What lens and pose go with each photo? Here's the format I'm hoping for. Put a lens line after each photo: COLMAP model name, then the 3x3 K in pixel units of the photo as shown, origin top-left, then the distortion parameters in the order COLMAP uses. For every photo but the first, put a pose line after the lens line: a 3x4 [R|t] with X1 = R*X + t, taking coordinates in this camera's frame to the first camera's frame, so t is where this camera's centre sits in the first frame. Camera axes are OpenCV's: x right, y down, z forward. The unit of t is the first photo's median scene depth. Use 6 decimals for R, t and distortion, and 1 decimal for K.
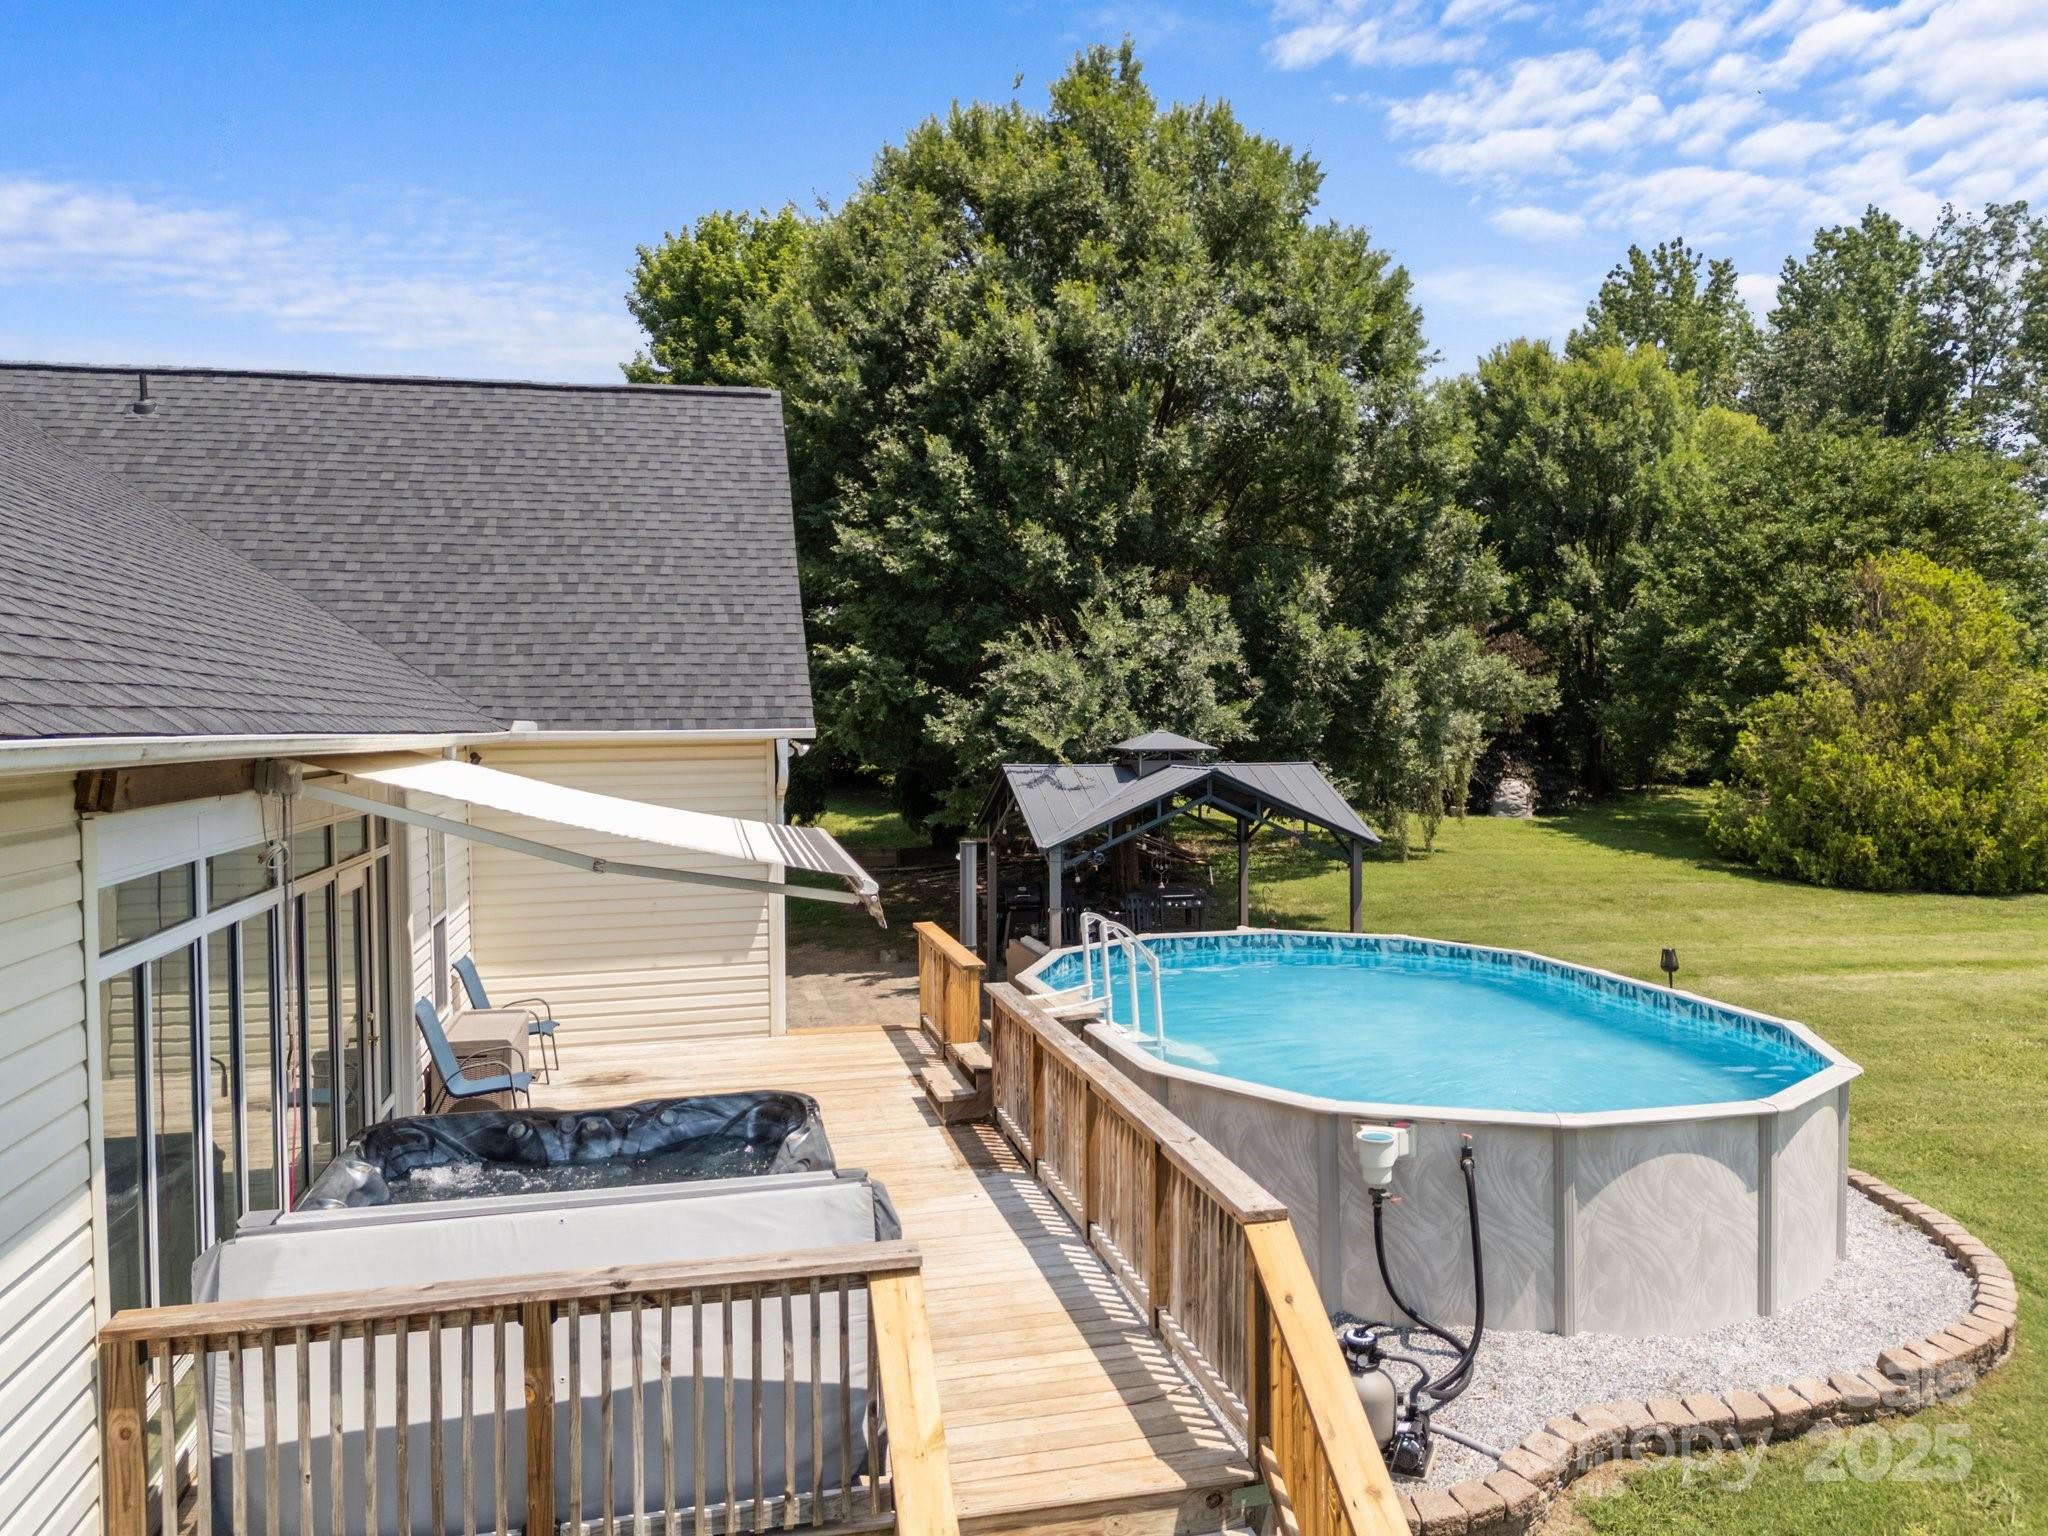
lens RADIAL K [[1555.4, 0, 1024.0], [0, 1555.4, 768.0], [0, 0, 1]] dist [0.028497, -0.004879]
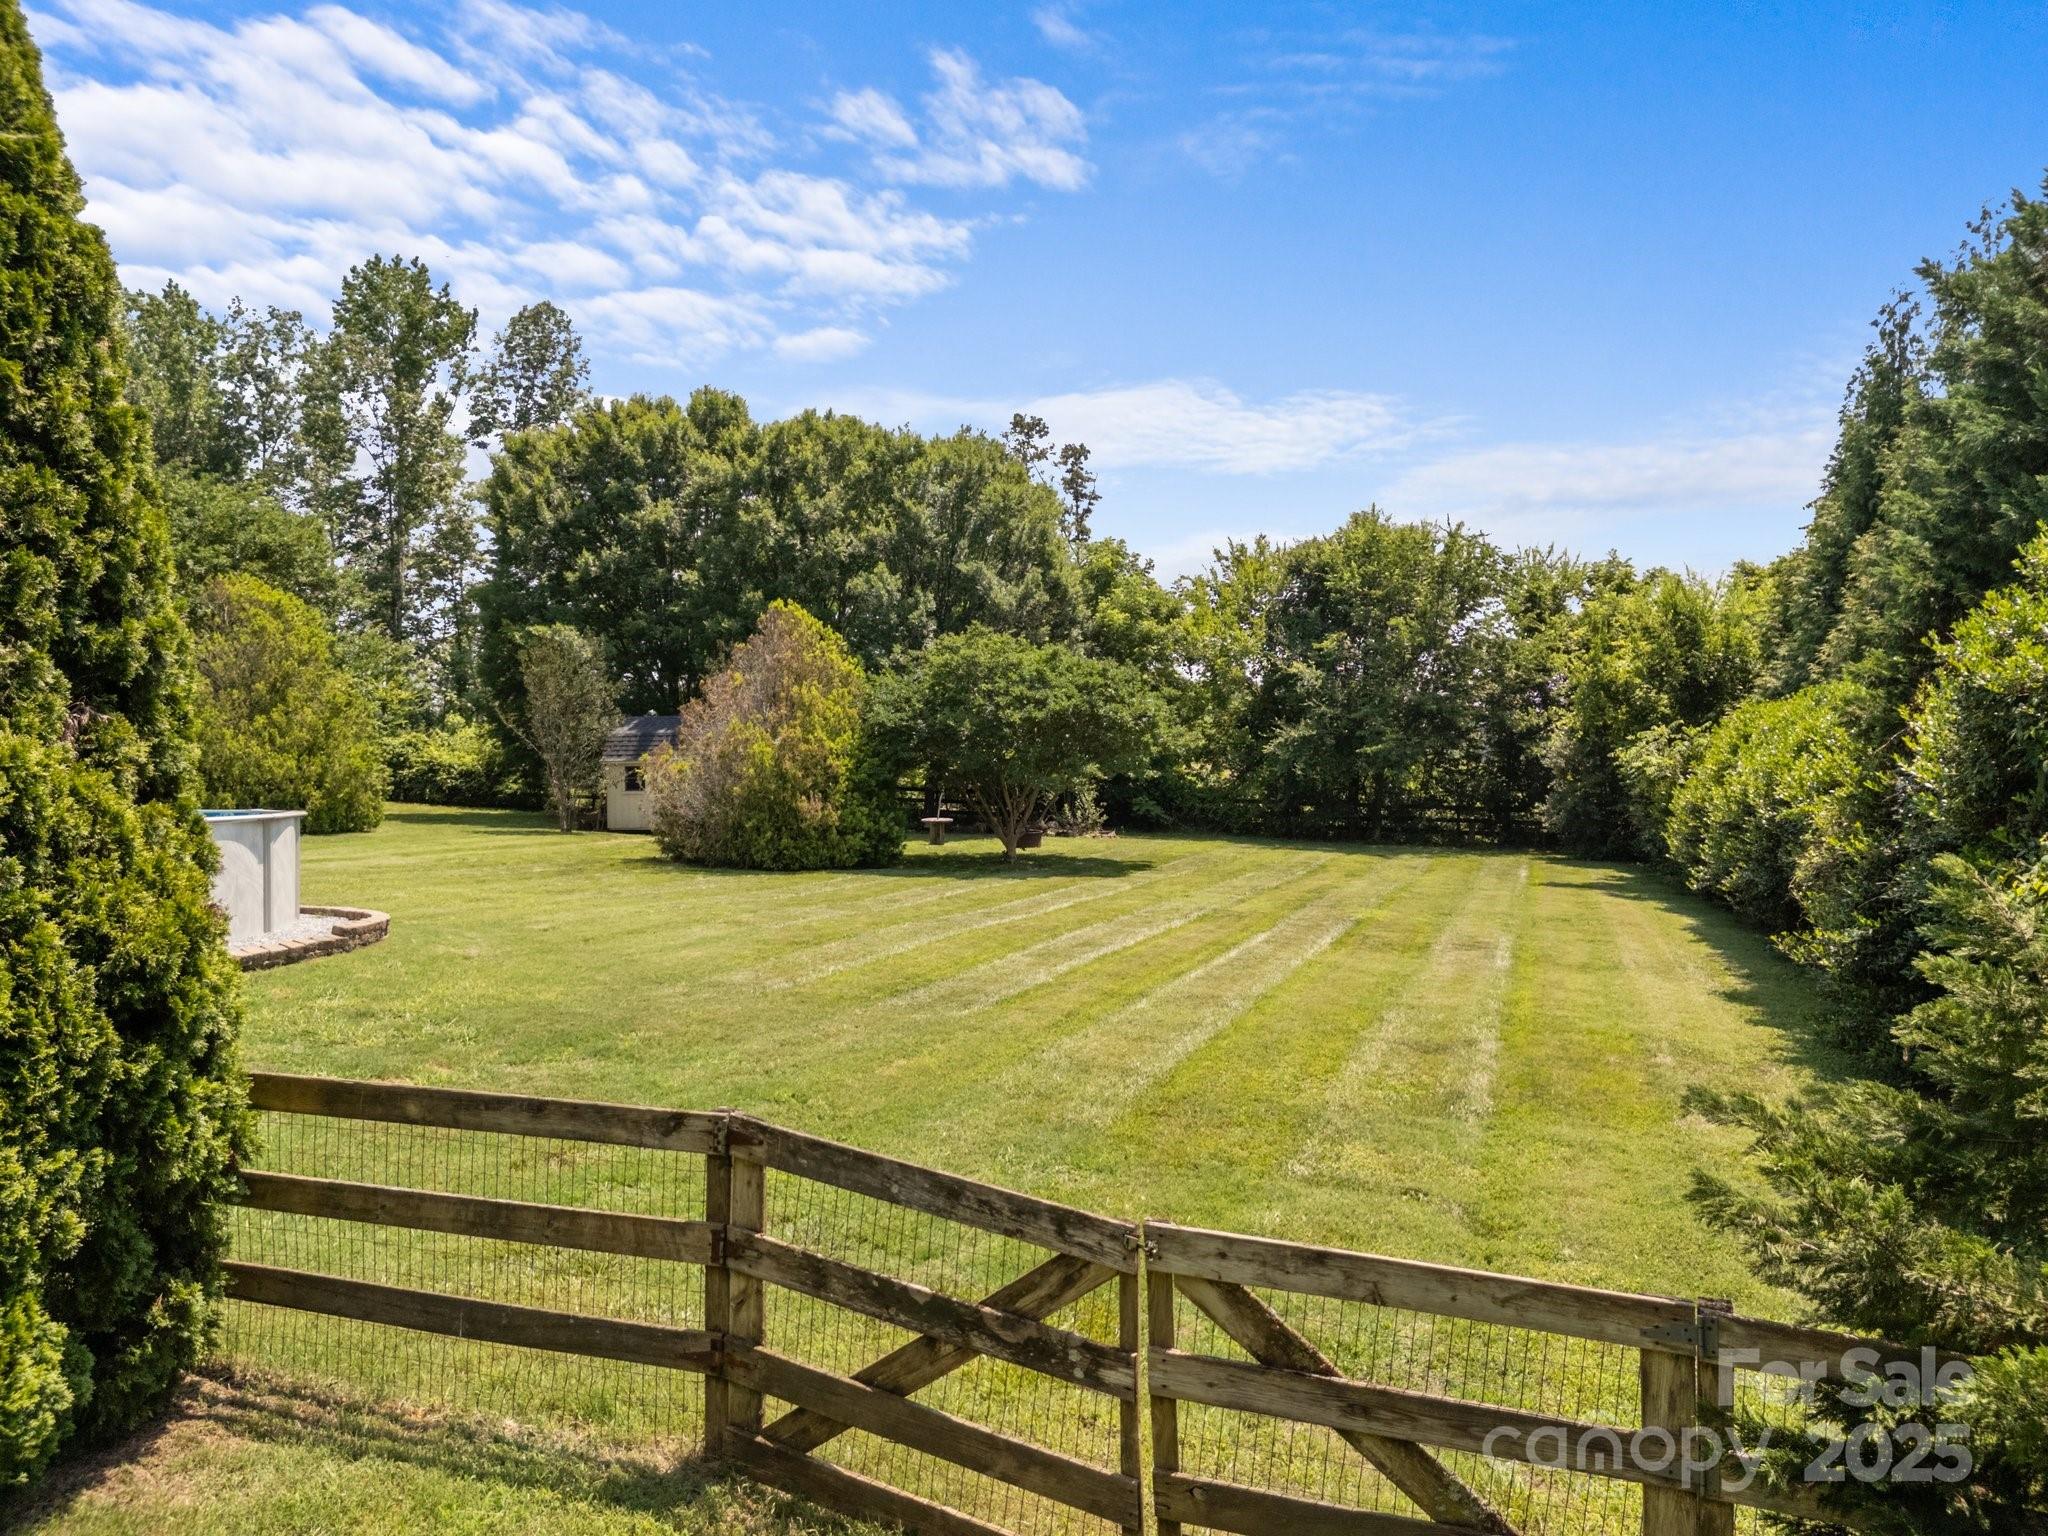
lens RADIAL K [[1555.4, 0, 1024.0], [0, 1555.4, 768.0], [0, 0, 1]] dist [0.028497, -0.004879]
pose [[0.538085, 0.001479, 0.842889, -0.068705], [0.031140, 0.999281, -0.021633, 0.026864], [-0.842315, 0.037888, 0.537652, -0.084017]]
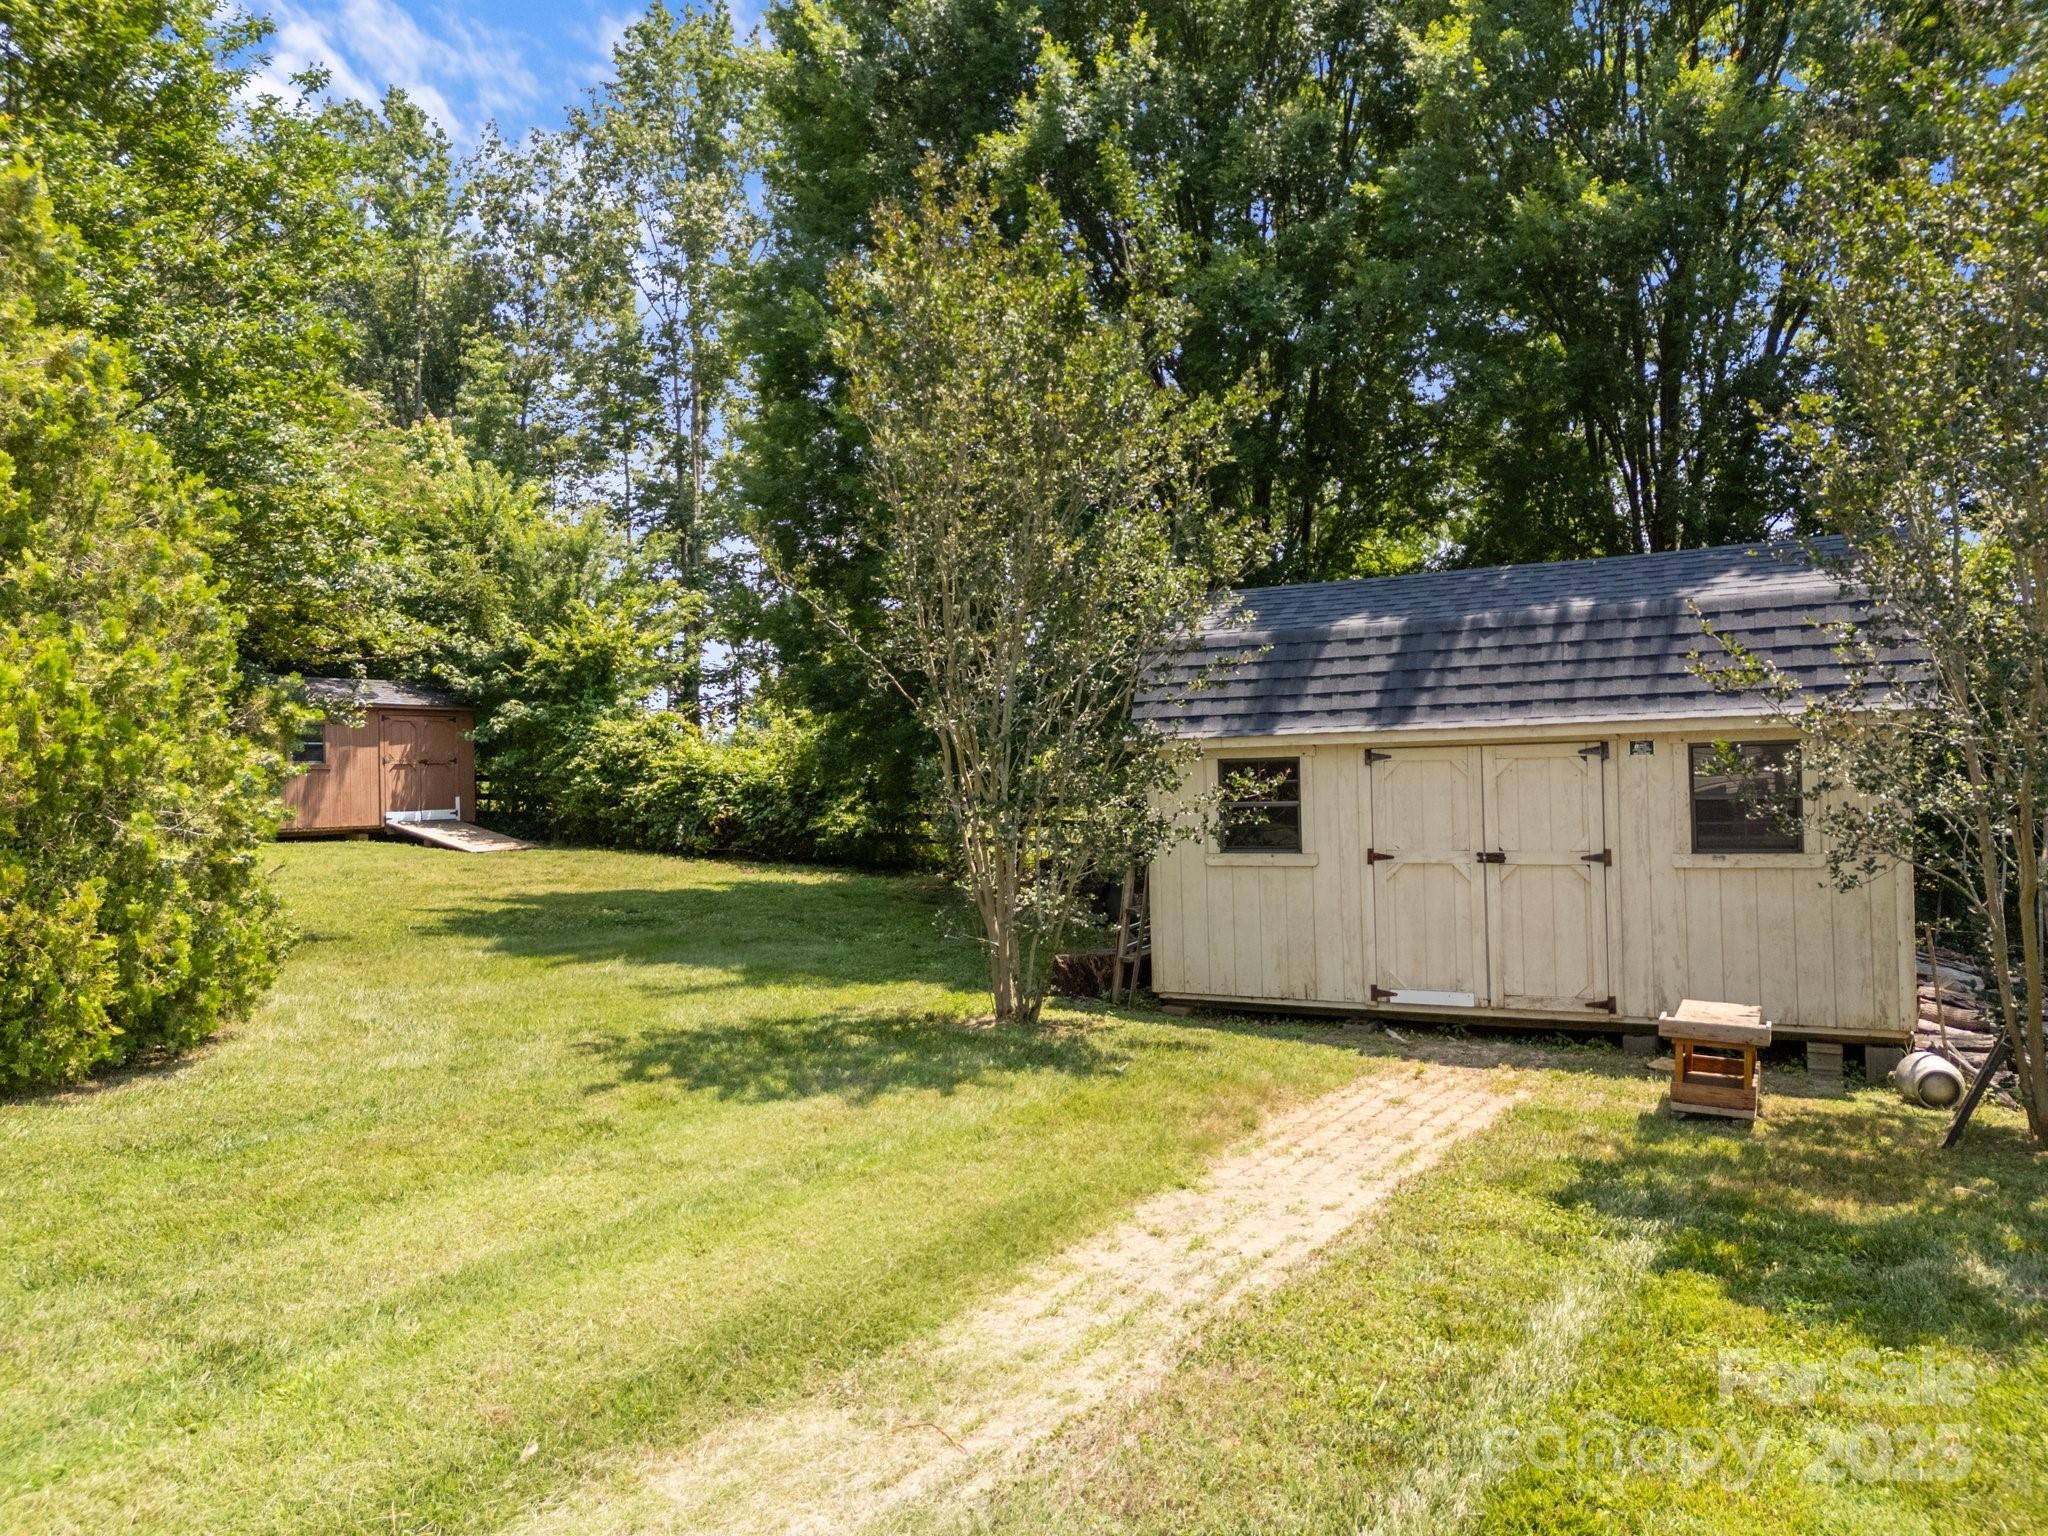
lens RADIAL K [[1555.4, 0, 1024.0], [0, 1555.4, 768.0], [0, 0, 1]] dist [0.028497, -0.004879]
pose [[0.707756, 0.005299, 0.706437, 0.221434], [0.031696, 0.998727, -0.039247, 0.015003], [-0.705745, 0.050169, 0.706687, 0.262032]]
